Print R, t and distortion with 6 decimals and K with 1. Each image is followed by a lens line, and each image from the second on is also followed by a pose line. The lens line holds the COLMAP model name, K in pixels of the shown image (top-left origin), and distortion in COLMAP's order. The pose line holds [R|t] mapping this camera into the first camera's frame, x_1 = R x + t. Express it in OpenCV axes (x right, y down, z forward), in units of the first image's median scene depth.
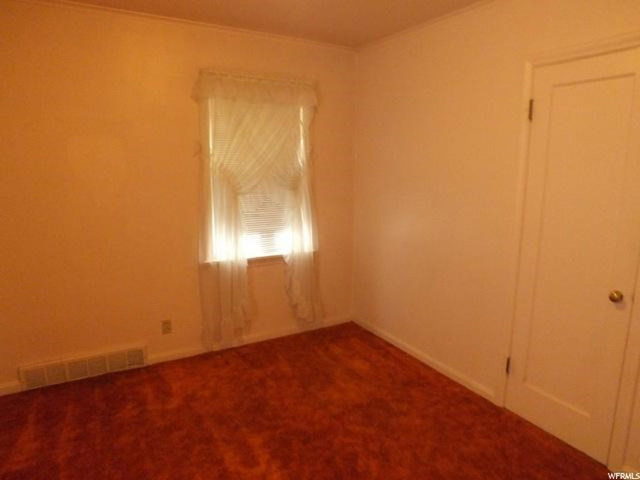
lens RADIAL K [[429.0, 0, 309.7], [0, 429.0, 239.8], [0, 0, 1]] dist [-0.009457, 0.001663]
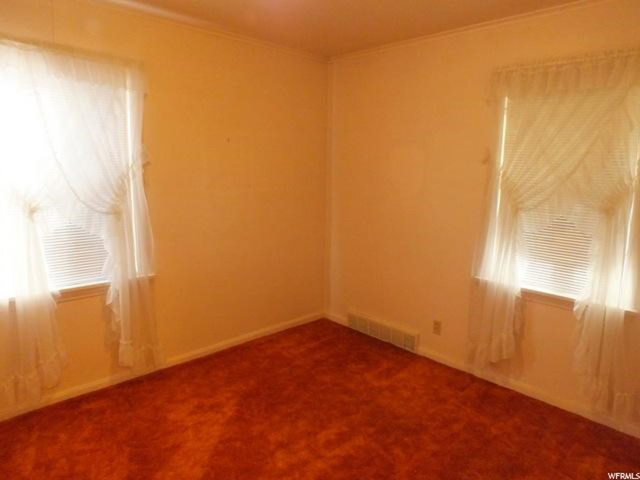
lens RADIAL K [[415.4, 0, 318.3], [0, 415.4, 246.5], [0, 0, 1]] dist [-0.008347, -0.000202]
pose [[0.234639, 0.175358, -0.956135, 0.539431], [-0.184877, 0.973692, 0.133208, -0.072319], [0.954340, 0.145511, 0.260886, 0.436179]]
